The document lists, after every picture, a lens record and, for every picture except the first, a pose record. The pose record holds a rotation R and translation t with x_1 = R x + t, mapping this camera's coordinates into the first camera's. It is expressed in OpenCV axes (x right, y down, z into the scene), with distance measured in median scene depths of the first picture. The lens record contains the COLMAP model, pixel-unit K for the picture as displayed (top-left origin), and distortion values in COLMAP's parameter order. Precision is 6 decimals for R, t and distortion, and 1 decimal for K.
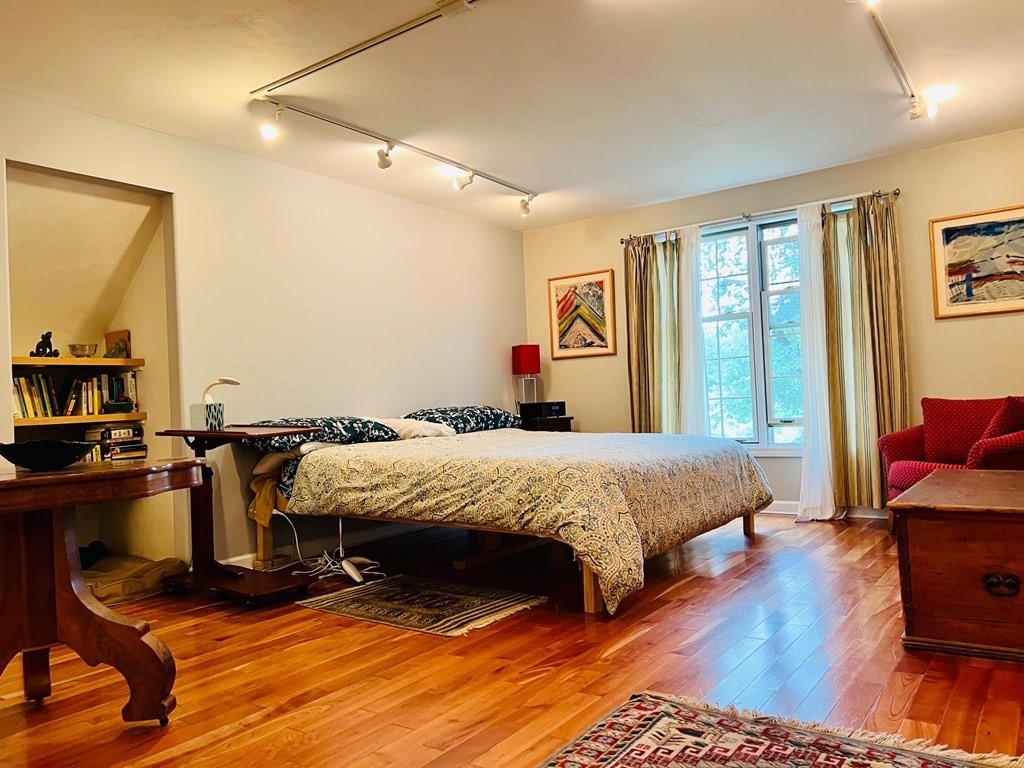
lens RADIAL K [[764.7, 0, 508.9], [0, 764.7, 384.3], [0, 0, 1]] dist [0.055430, -0.062781]
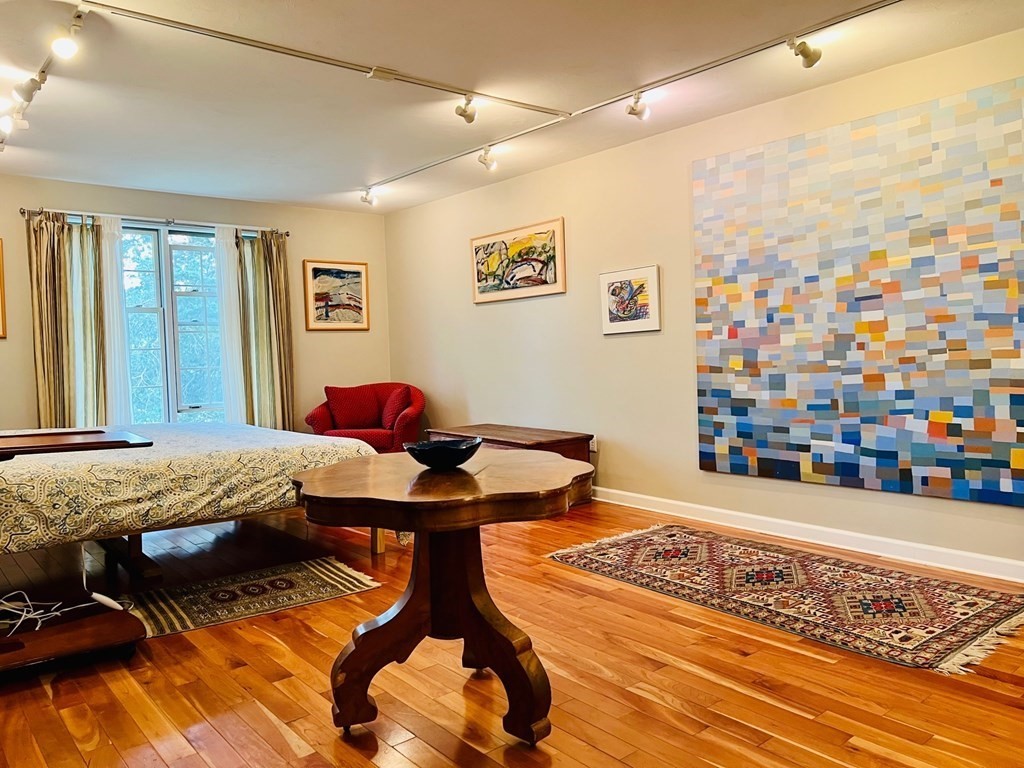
lens RADIAL K [[764.7, 0, 506.6], [0, 764.7, 381.4], [0, 0, 1]] dist [0.055430, -0.062781]
pose [[0.263482, -0.002930, 0.964660, -0.733867], [-0.016784, 0.999830, 0.007621, -0.009038], [-0.964518, -0.018199, 0.263388, 0.292828]]
